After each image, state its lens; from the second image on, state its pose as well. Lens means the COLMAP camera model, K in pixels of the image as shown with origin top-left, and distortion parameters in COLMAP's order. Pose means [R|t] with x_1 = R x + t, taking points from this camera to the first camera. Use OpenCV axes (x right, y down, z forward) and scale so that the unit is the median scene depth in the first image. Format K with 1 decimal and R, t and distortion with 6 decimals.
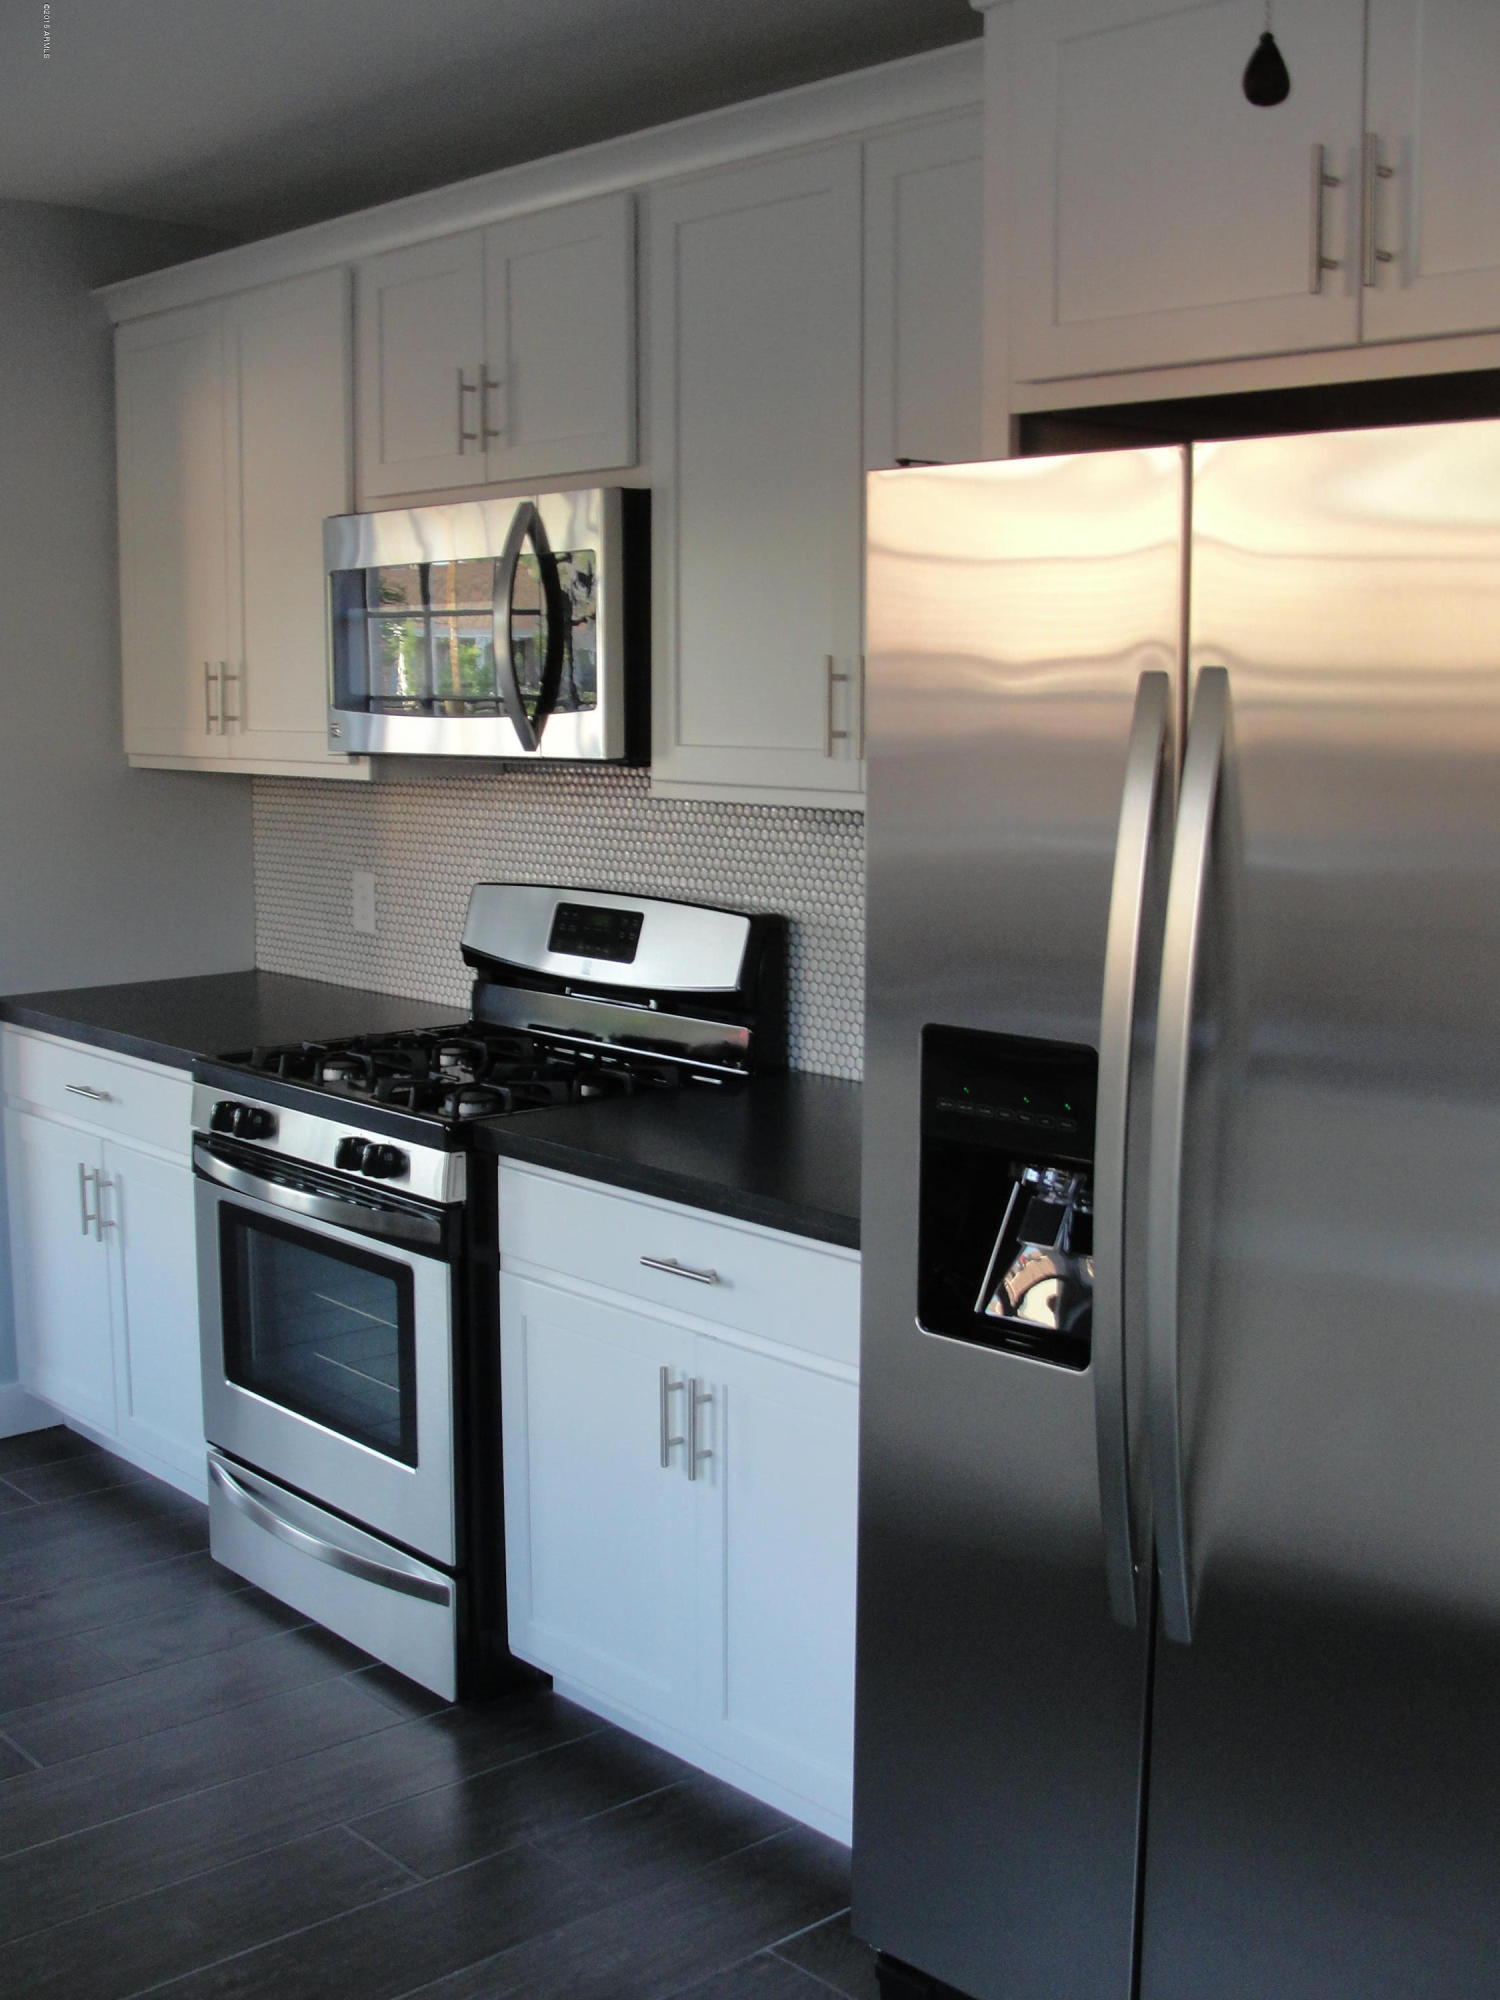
lens RADIAL K [[2389.6, 0, 736.7], [0, 2389.6, 986.2], [0, 0, 1]] dist [-0.102995, 0.000000]
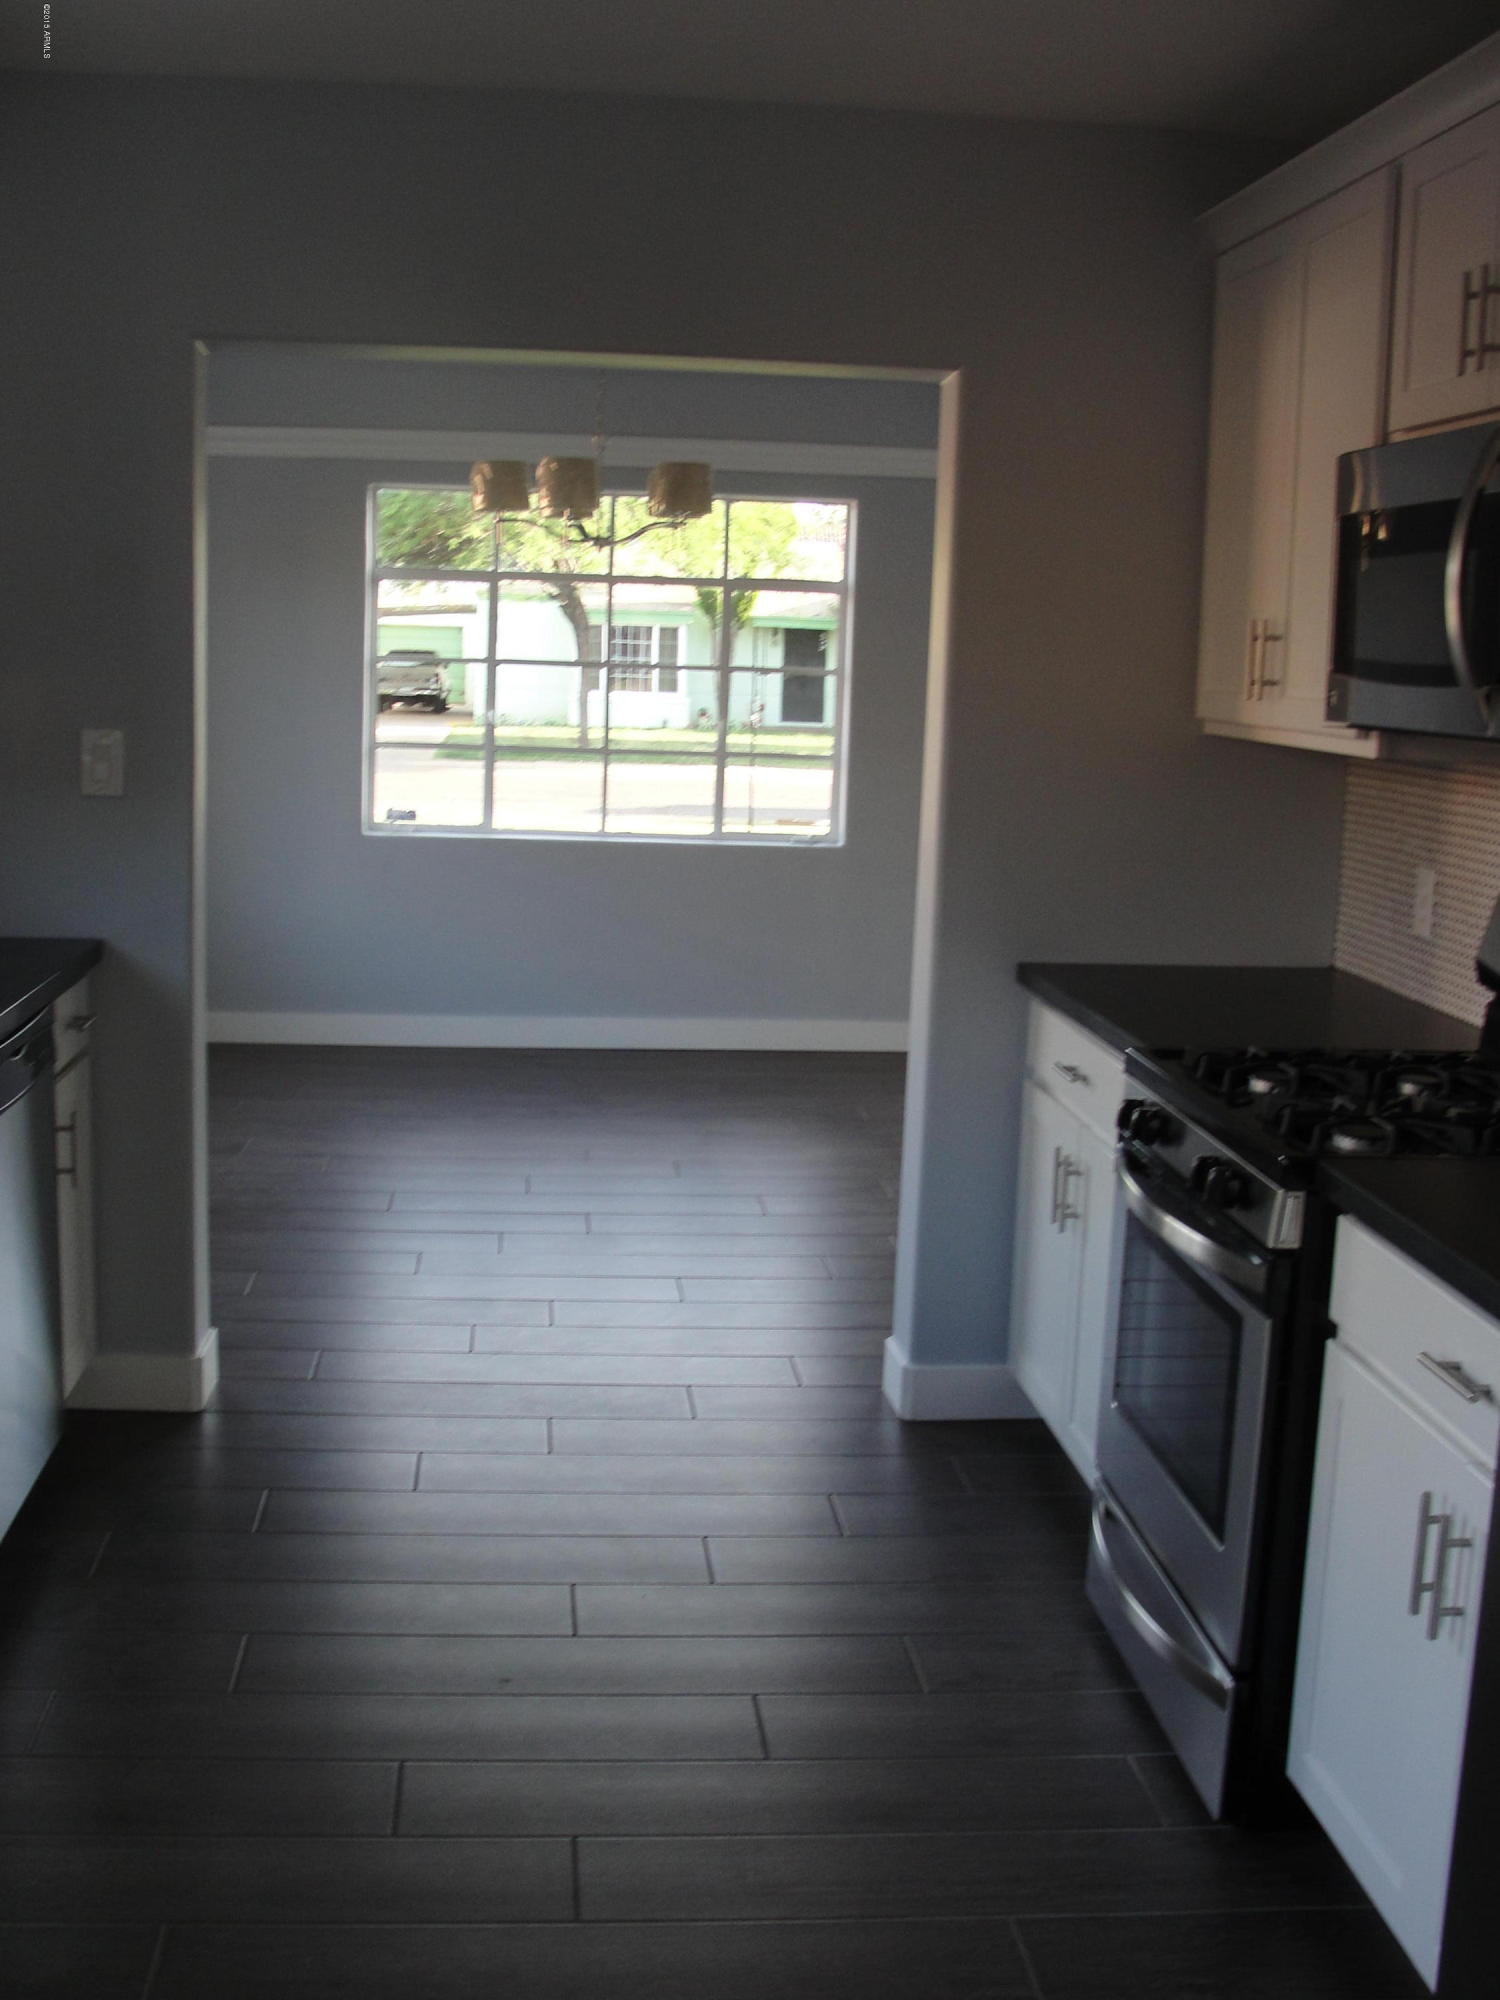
lens RADIAL K [[2389.6, 0, 747.1], [0, 2389.6, 1019.9], [0, 0, 1]] dist [-0.102995, 0.000000]
pose [[0.803475, 0.121204, -0.582869, 0.177490], [-0.112550, 0.992326, 0.051200, -0.010298], [0.584602, 0.024464, 0.810951, 0.167634]]
